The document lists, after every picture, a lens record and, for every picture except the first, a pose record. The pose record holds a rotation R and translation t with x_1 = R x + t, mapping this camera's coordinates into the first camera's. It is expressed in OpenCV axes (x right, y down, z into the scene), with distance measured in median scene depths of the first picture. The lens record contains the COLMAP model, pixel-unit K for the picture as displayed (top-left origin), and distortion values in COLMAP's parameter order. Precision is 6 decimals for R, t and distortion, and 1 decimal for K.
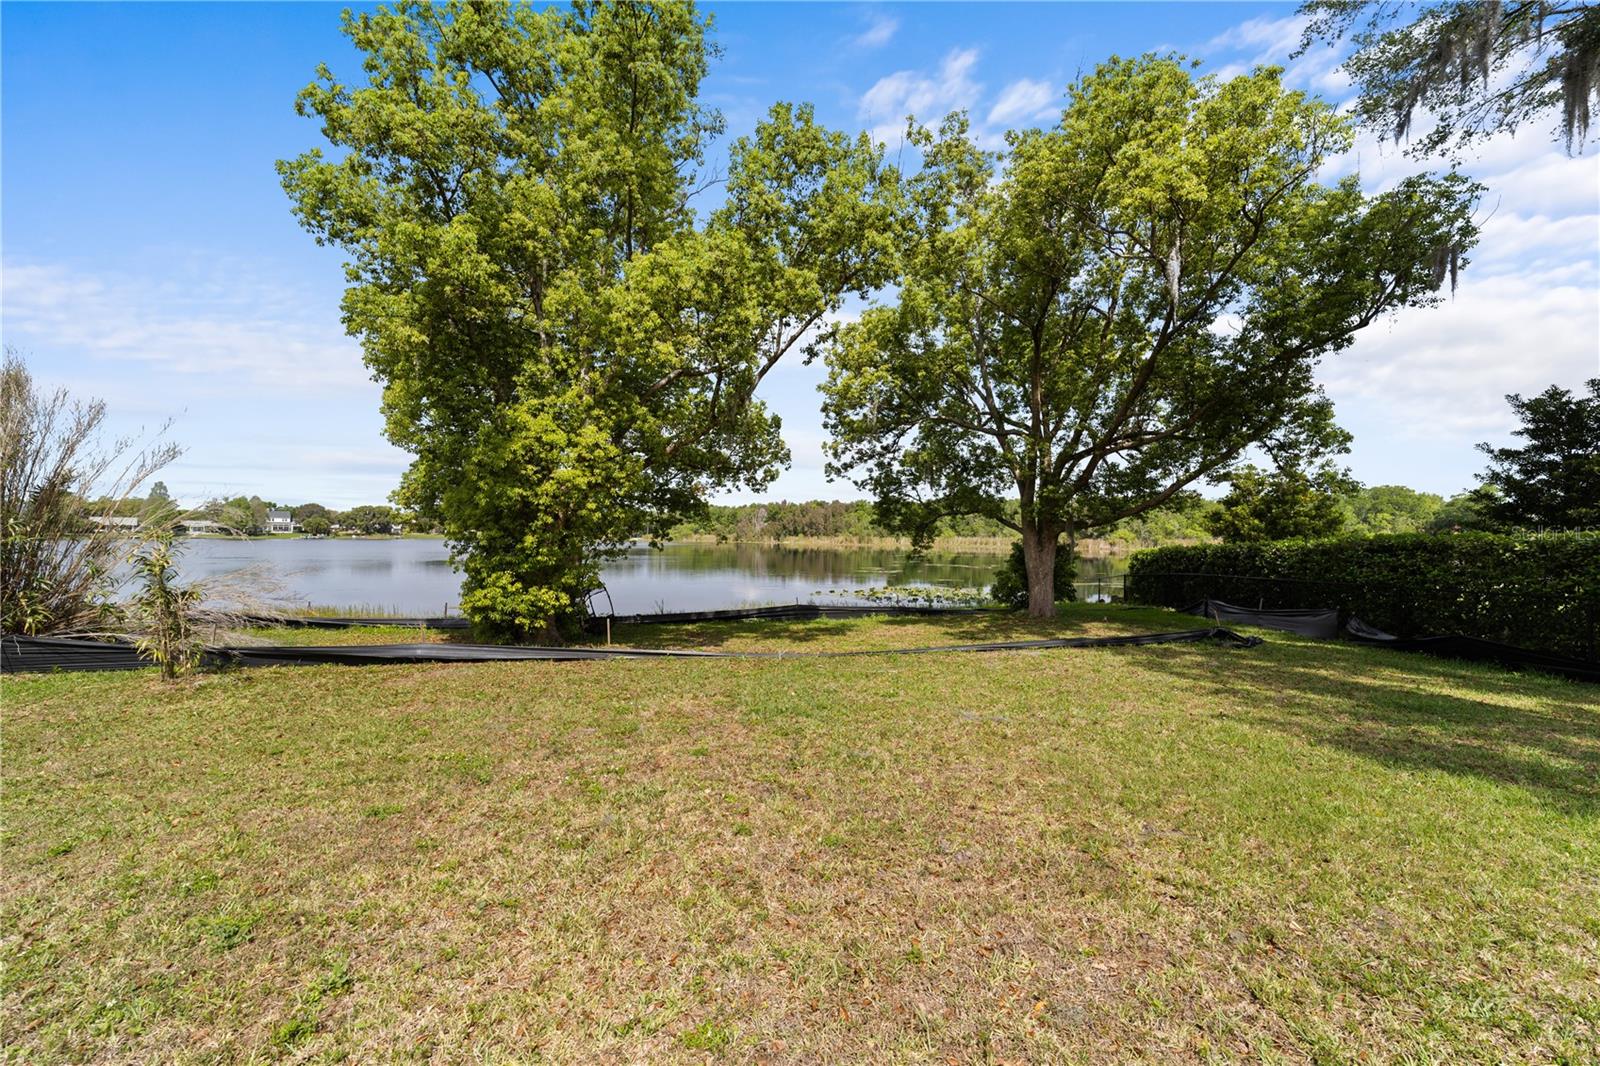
lens RADIAL K [[610.0, 0, 795.6], [0, 610.0, 527.4], [0, 0, 1]] dist [-0.001592, 0.003338]
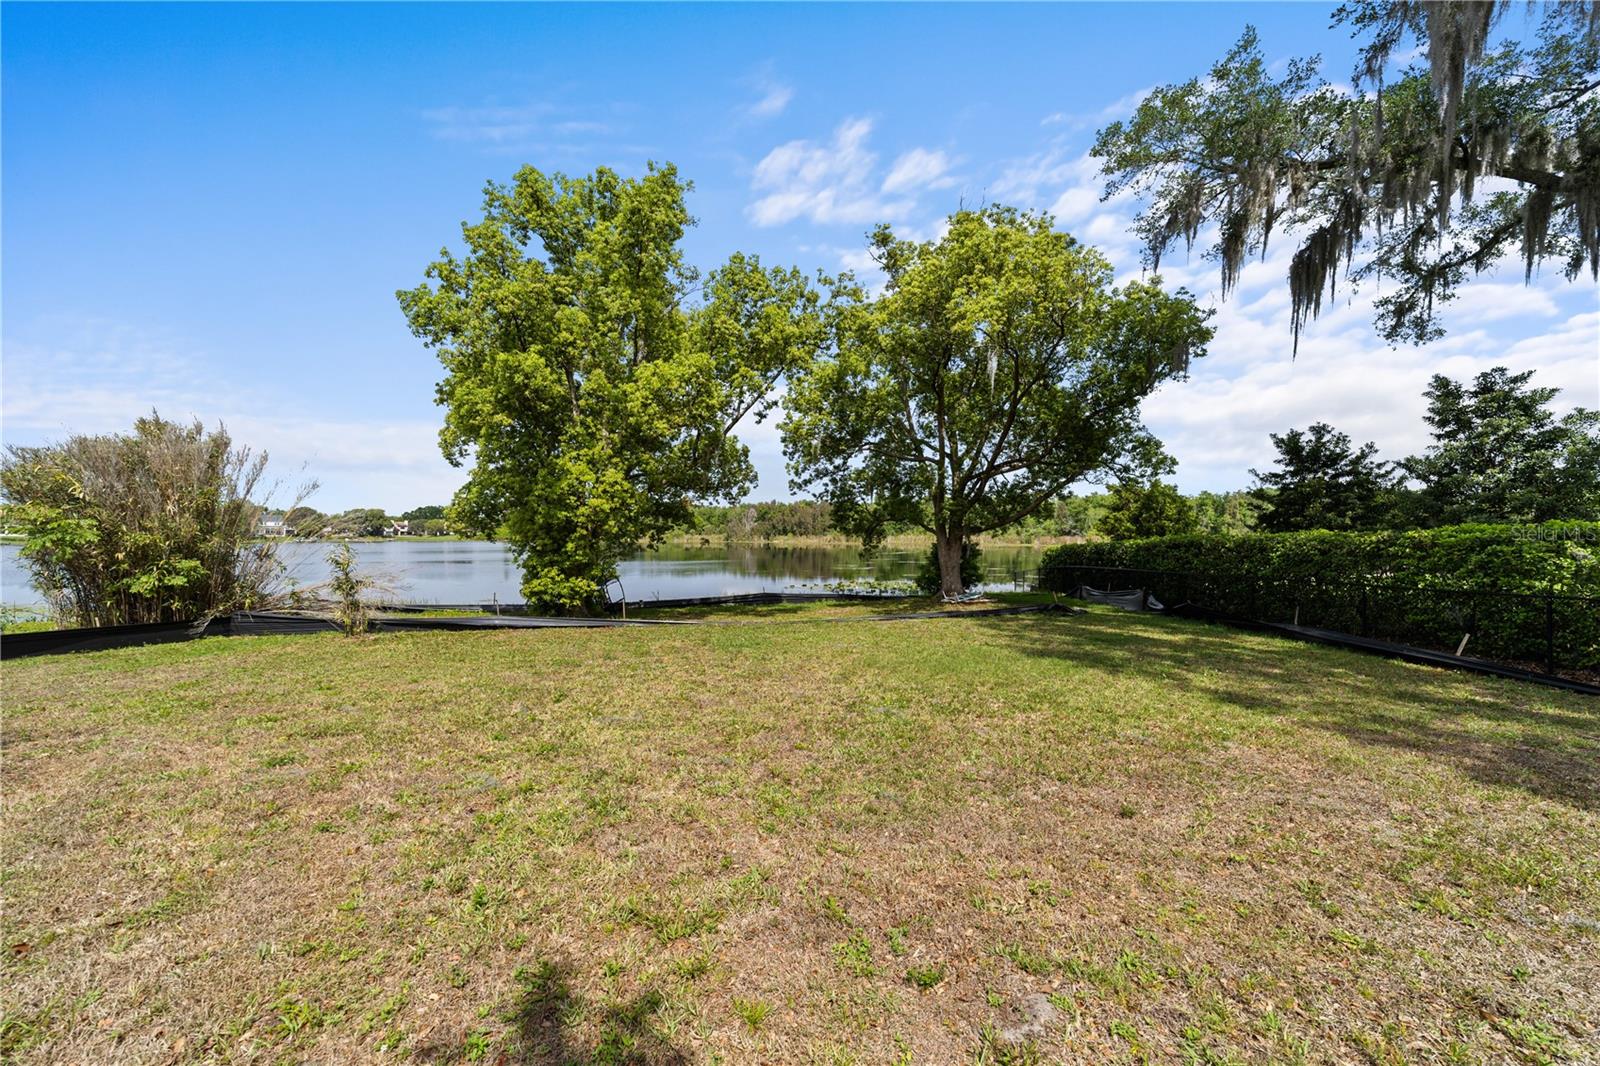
lens RADIAL K [[610.0, 0, 799.8], [0, 610.0, 531.5], [0, 0, 1]] dist [-0.001592, 0.003338]
pose [[0.999748, -0.008252, 0.020881, 0.057520], [0.008072, 0.999930, 0.008669, -0.014129], [-0.020951, -0.008498, 0.999744, -0.313531]]
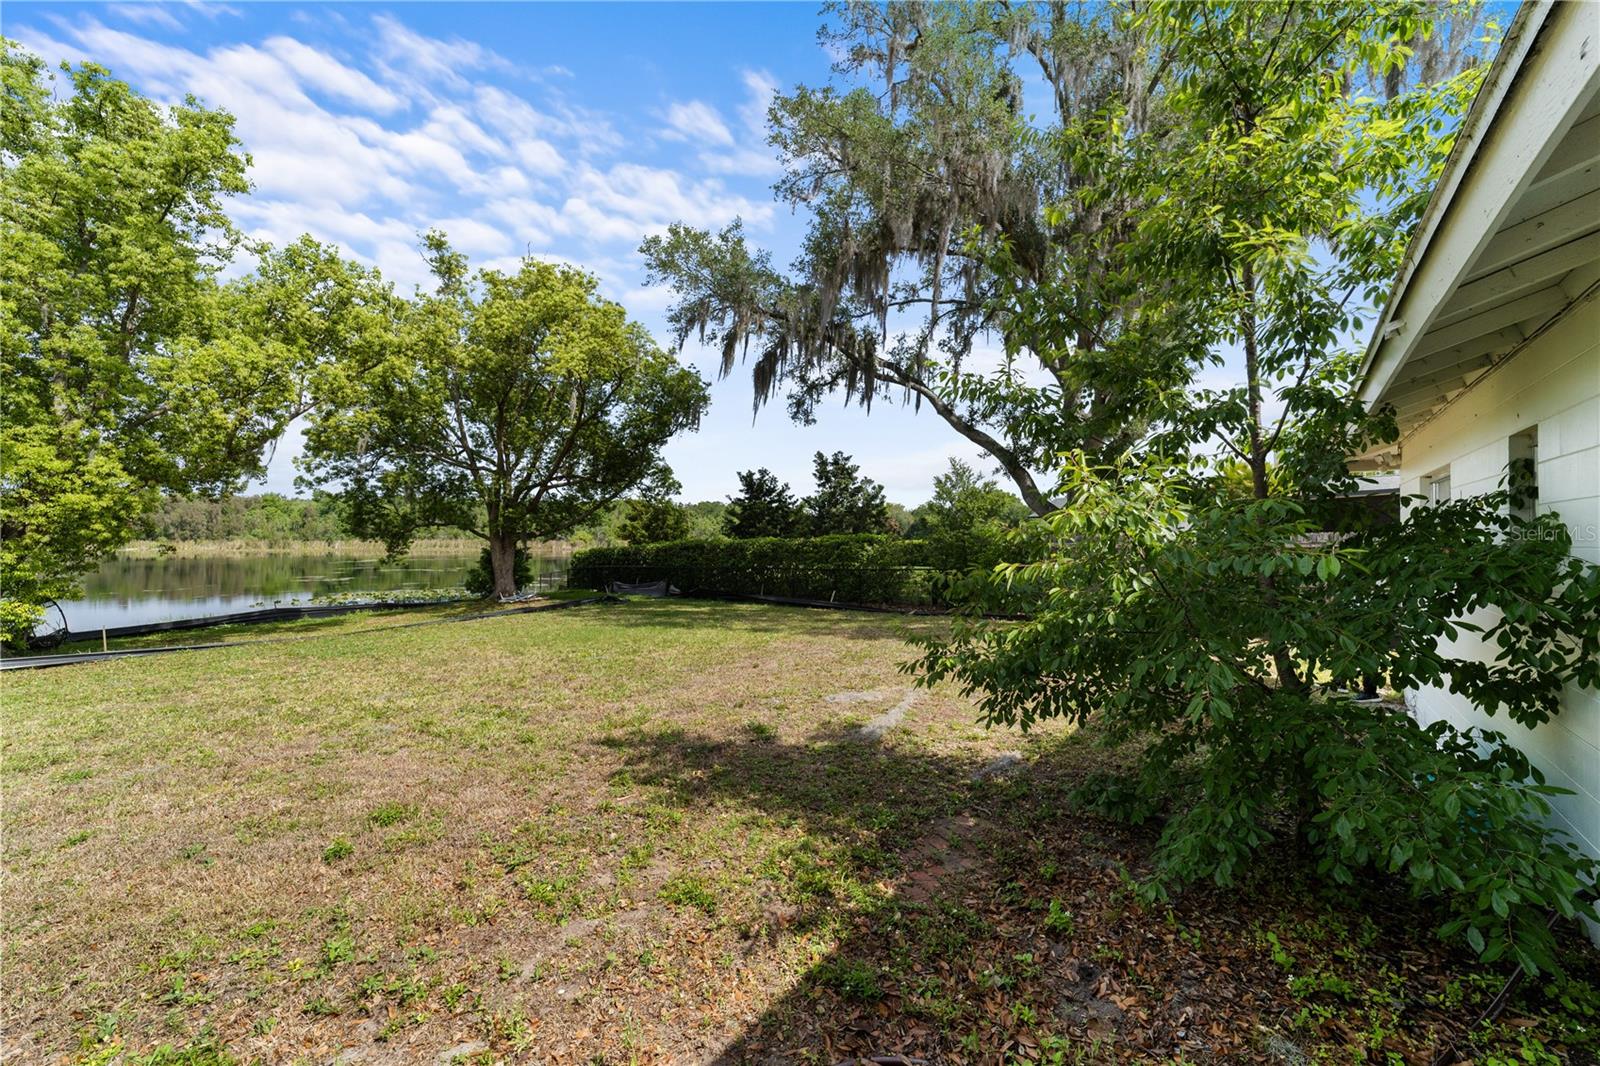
lens RADIAL K [[610.0, 0, 795.4], [0, 610.0, 534.2], [0, 0, 1]] dist [-0.001592, 0.003338]
pose [[0.680265, -0.003525, 0.732958, -0.178188], [-0.003774, 0.999958, 0.008311, -0.021395], [-0.732956, -0.008420, 0.680224, -0.466701]]
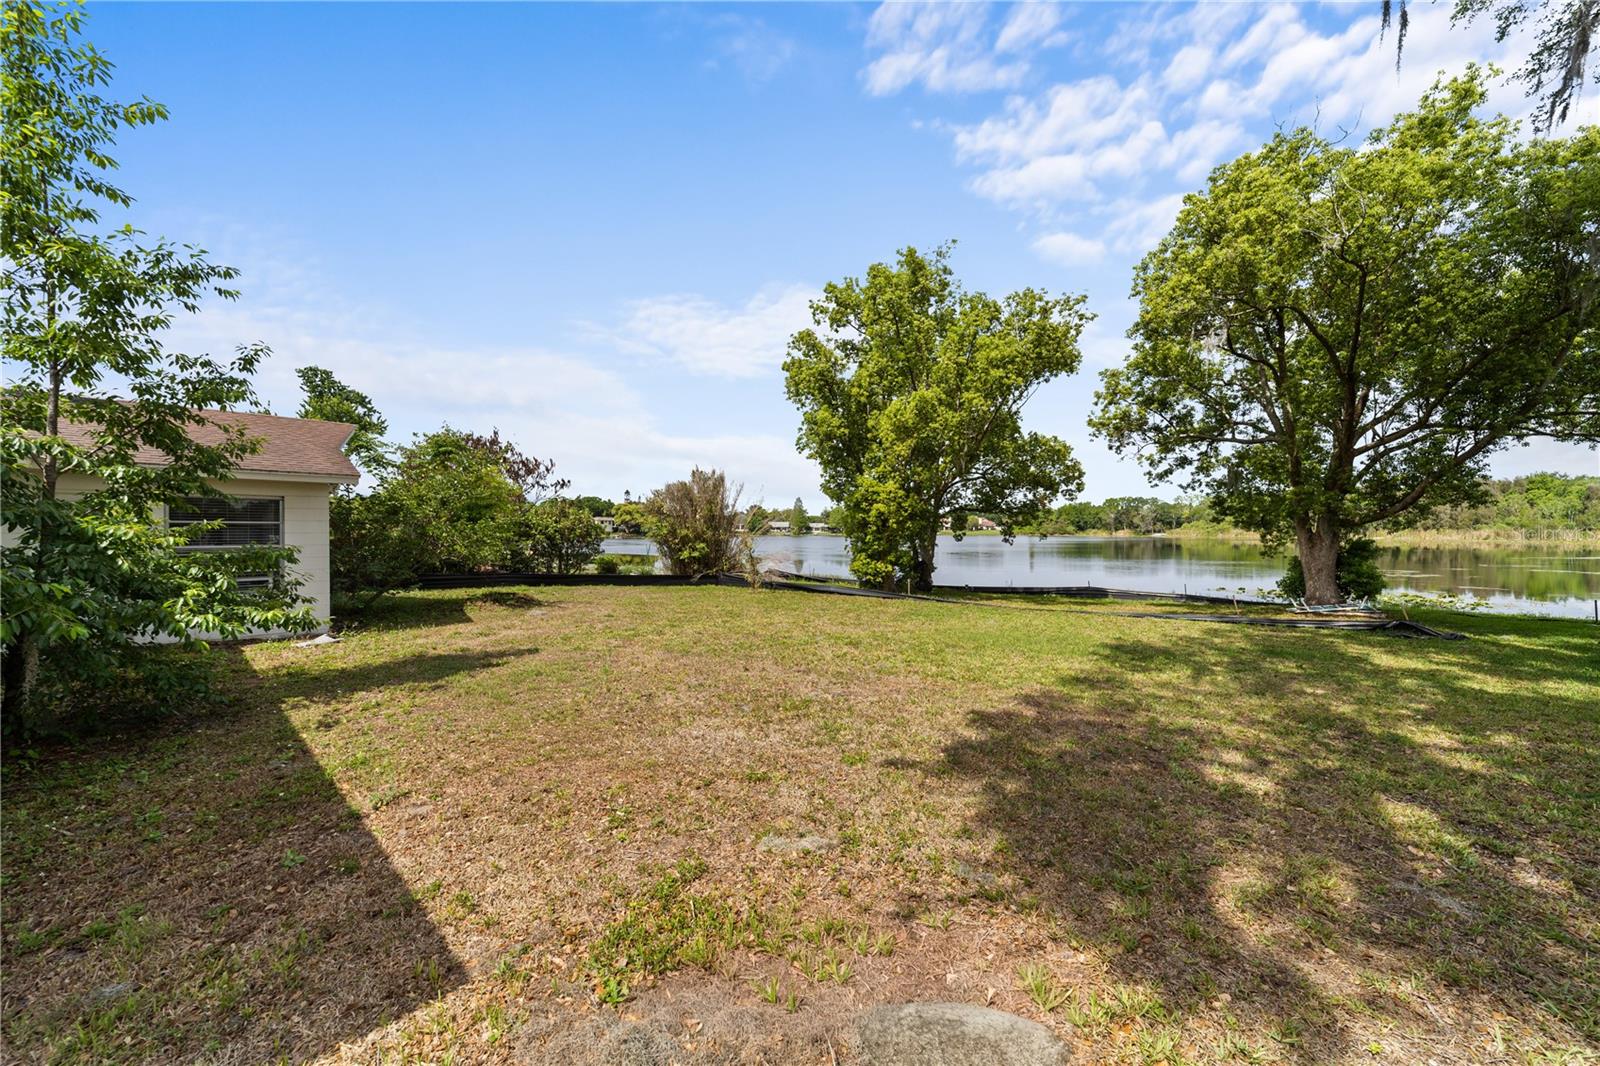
lens RADIAL K [[610.0, 0, 803.0], [0, 610.0, 517.7], [0, 0, 1]] dist [-0.001592, 0.003338]
pose [[0.694099, -0.024335, -0.719468, 0.564295], [0.017971, 0.999703, -0.016477, -0.011287], [0.719655, -0.001493, 0.694330, -0.376955]]
